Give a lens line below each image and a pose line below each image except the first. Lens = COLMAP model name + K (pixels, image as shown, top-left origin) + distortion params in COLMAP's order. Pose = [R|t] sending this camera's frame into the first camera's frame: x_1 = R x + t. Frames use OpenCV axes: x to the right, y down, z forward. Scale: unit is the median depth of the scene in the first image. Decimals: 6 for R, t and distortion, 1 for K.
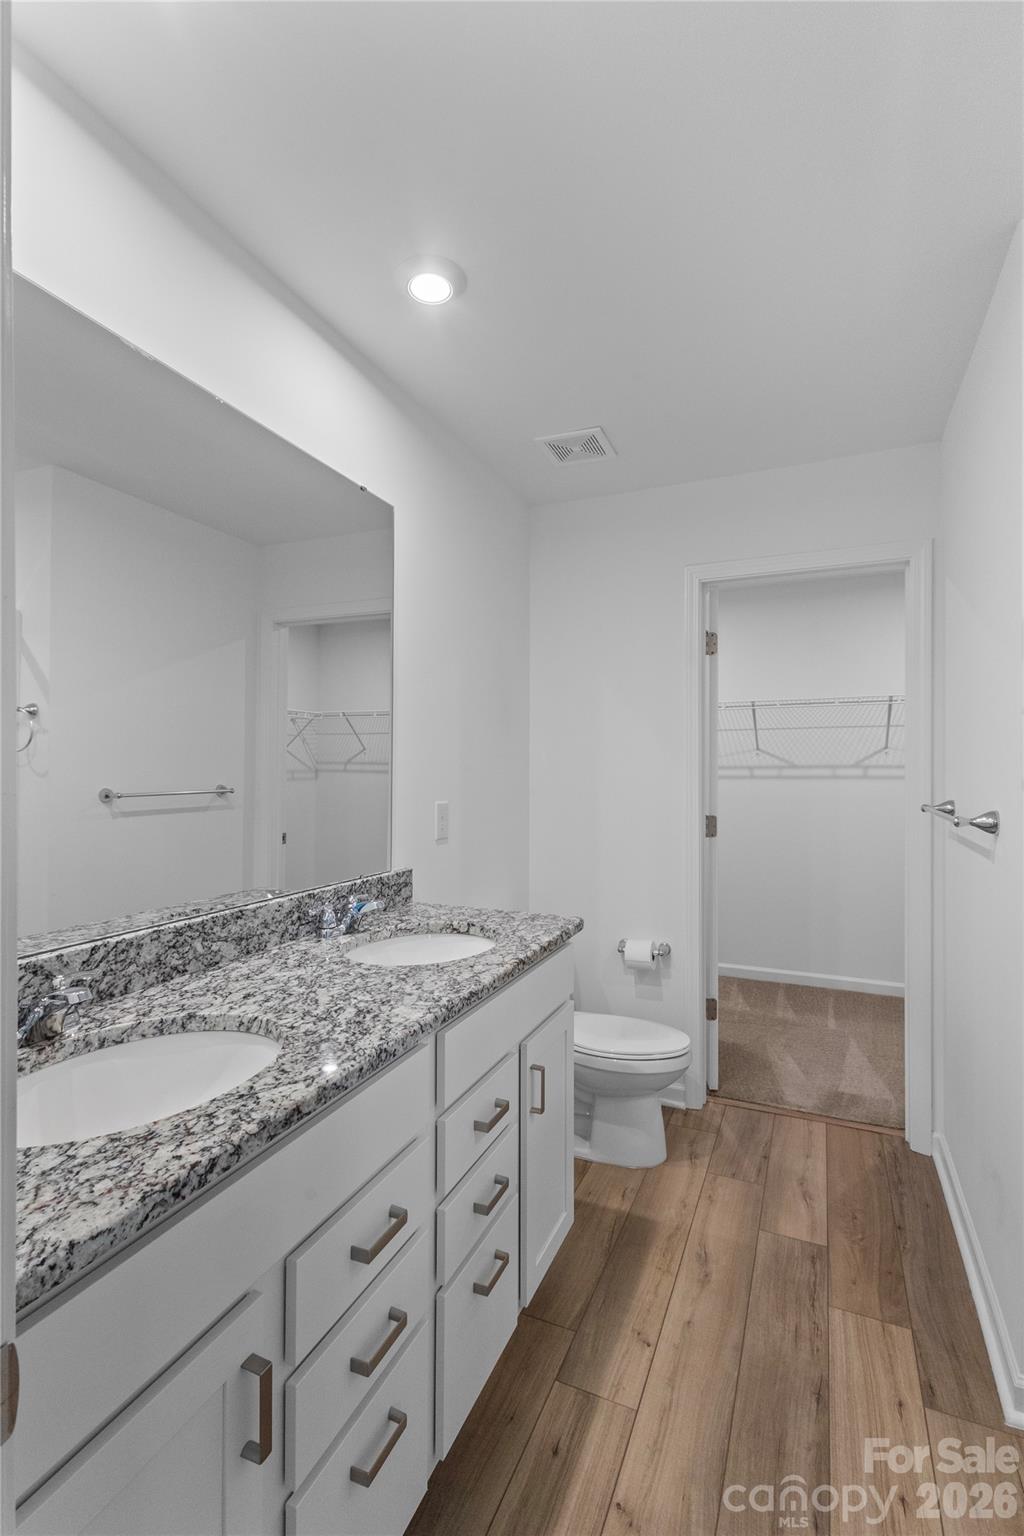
lens RADIAL K [[706.0, 0, 512.0], [0, 706.0, 768.0], [0, 0, 1]] dist [0.019402, -0.007855]
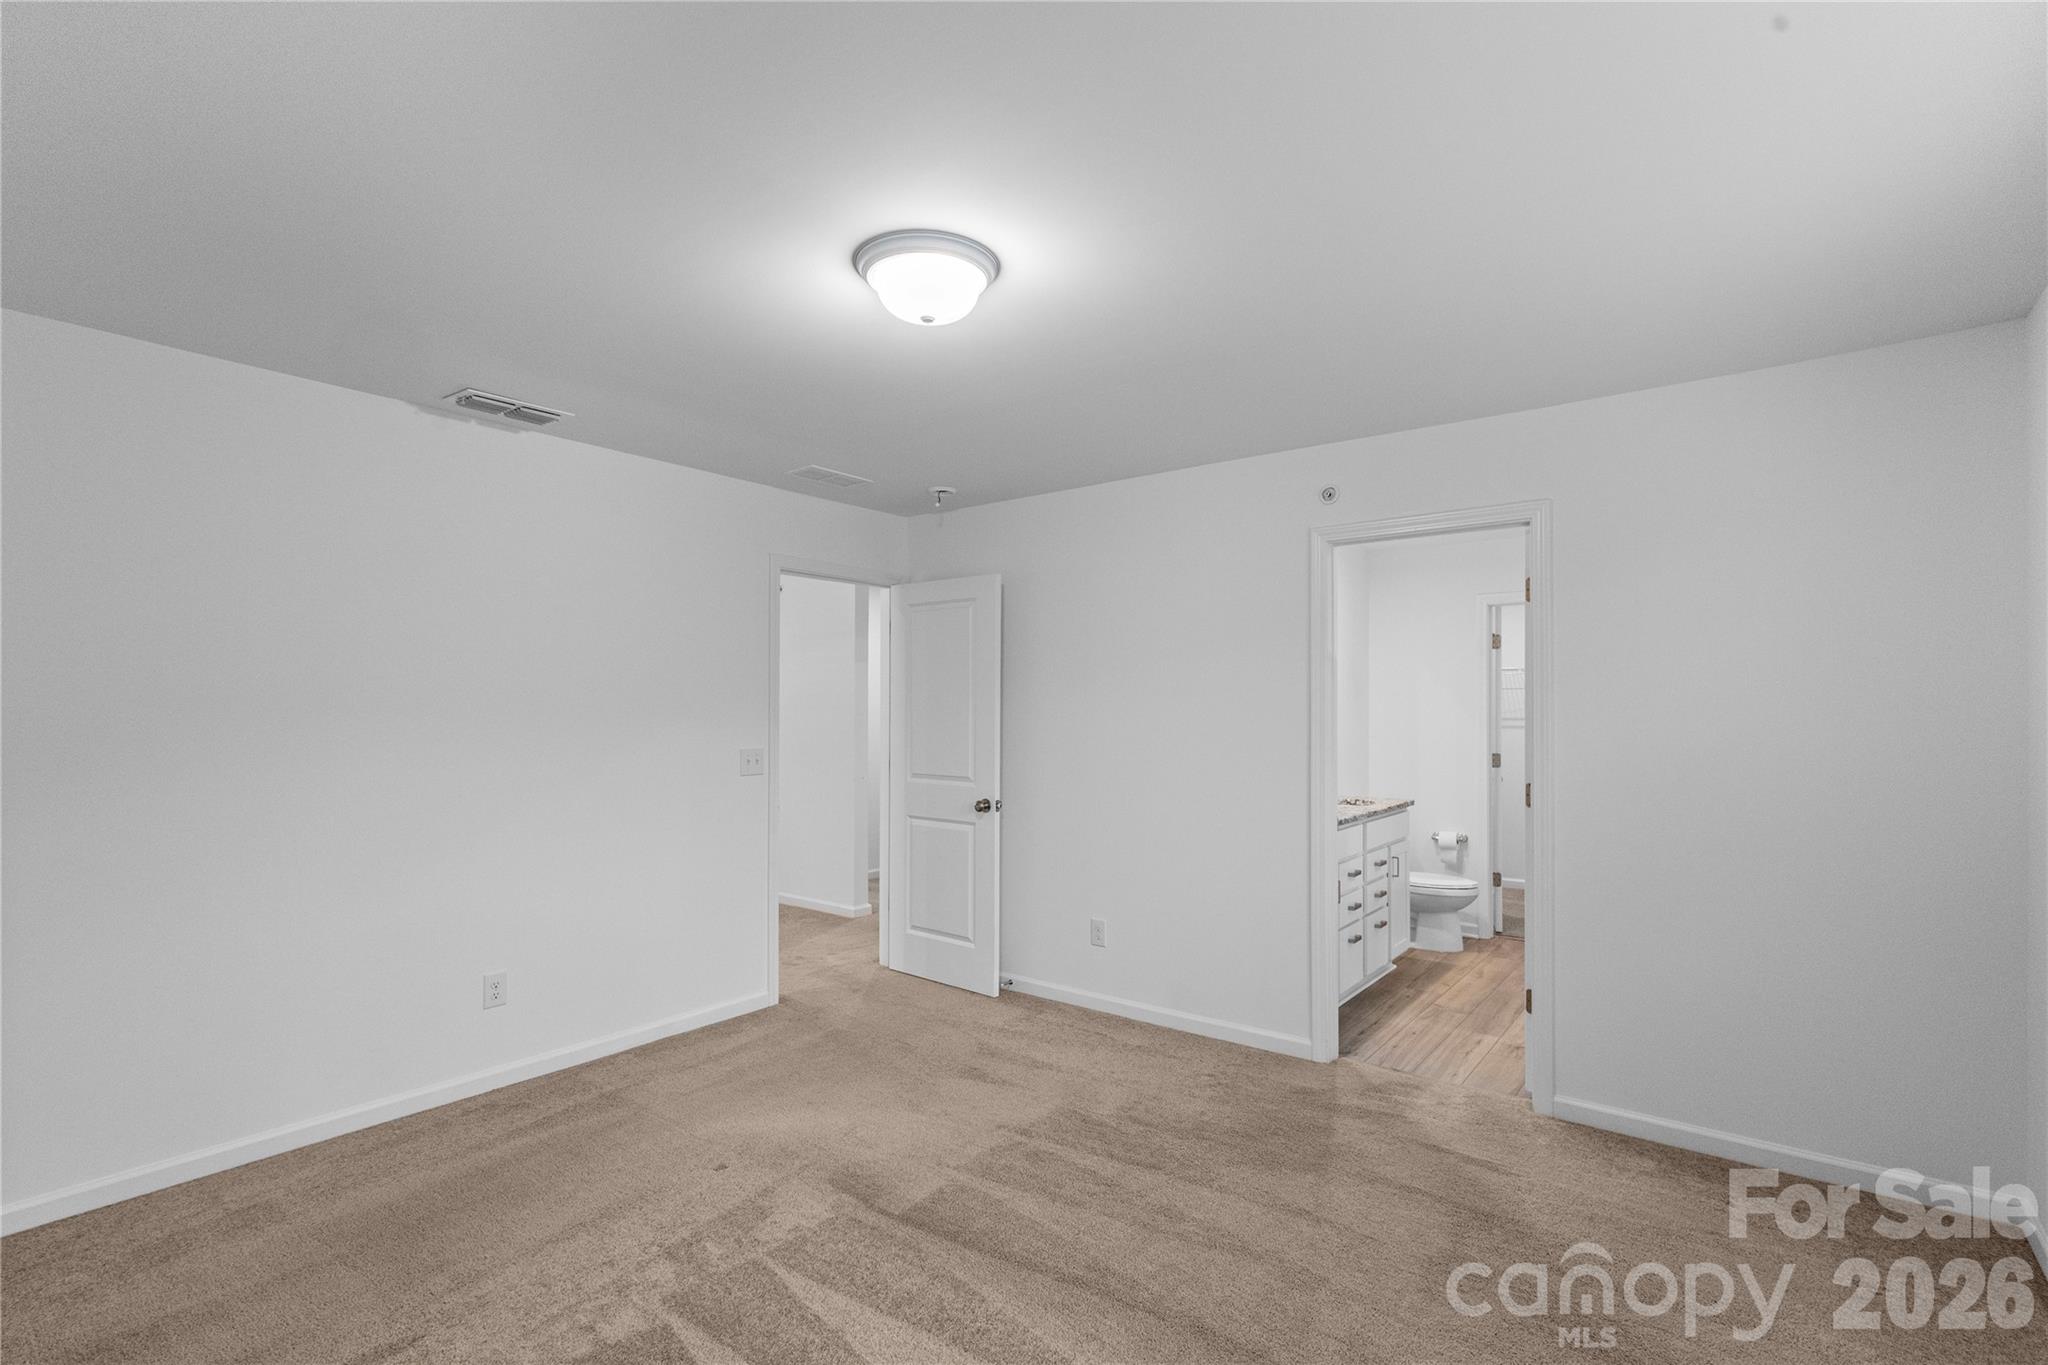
lens RADIAL K [[941.4, 0, 1024.0], [0, 941.4, 682.5], [0, 0, 1]] dist [0.019402, -0.007855]
pose [[0.969015, 0.001226, -0.246998, -0.270545], [-0.007505, 0.999672, -0.024484, -0.038315], [0.246887, 0.025579, 0.968706, -1.635810]]
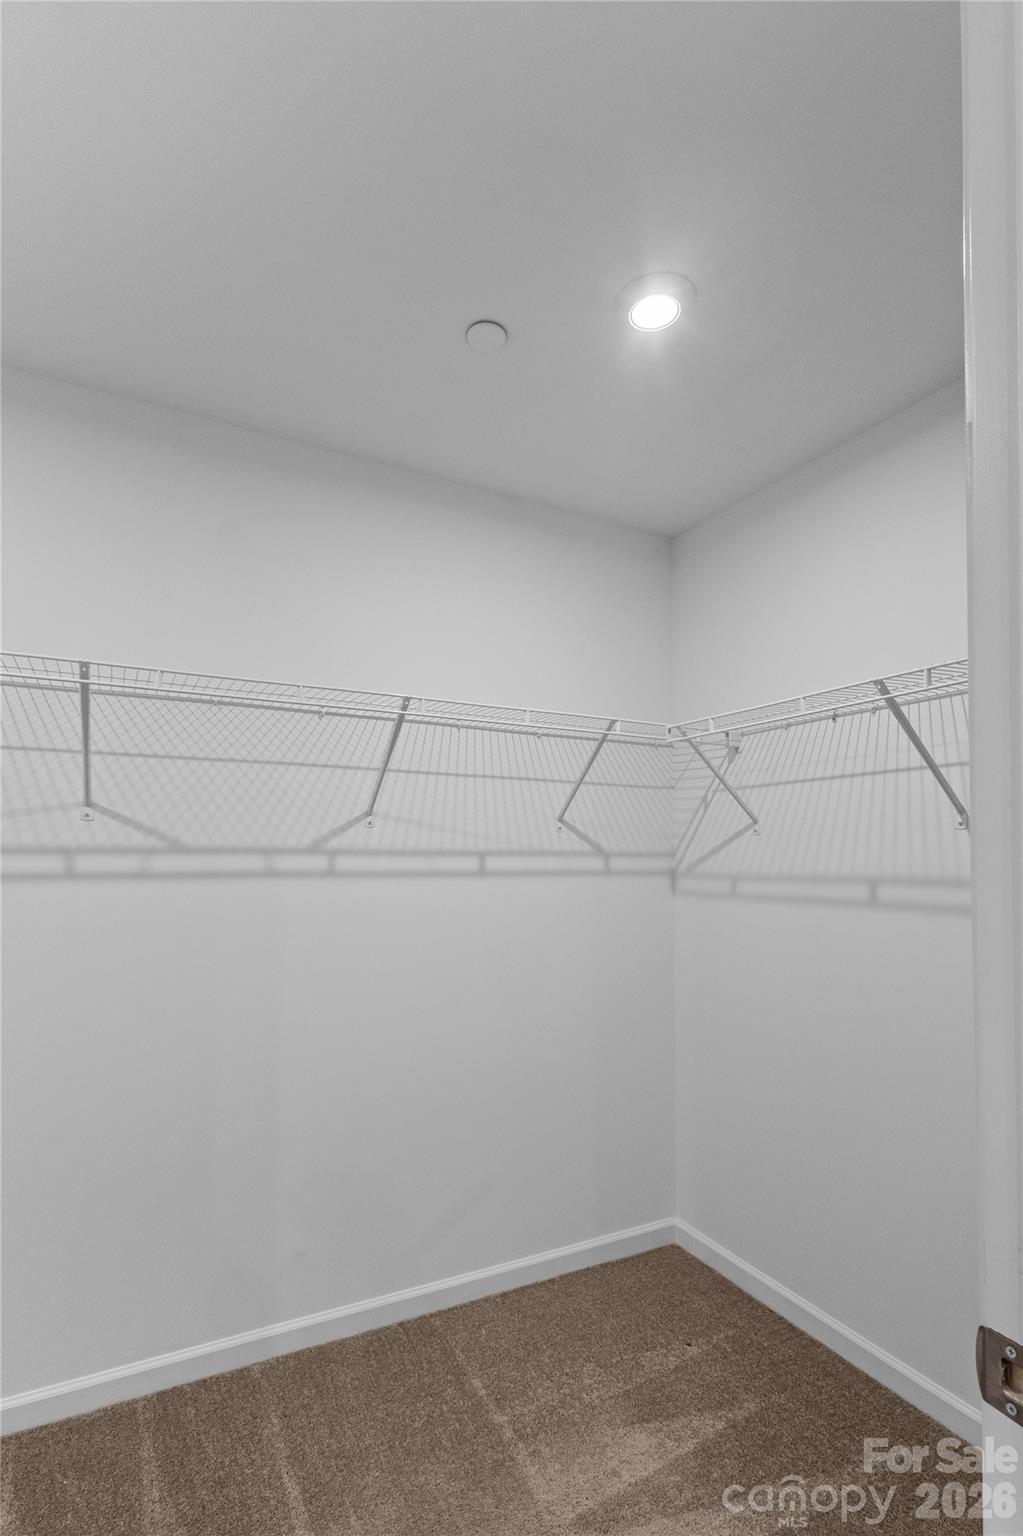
lens RADIAL K [[706.0, 0, 511.5], [0, 706.0, 768.0], [0, 0, 1]] dist [0.019402, -0.007855]
pose [[0.650633, 0.103294, 0.752335, 0.206896], [-0.006951, 0.991474, -0.130116, 0.003508], [-0.759361, 0.079428, 0.645804, 0.580602]]
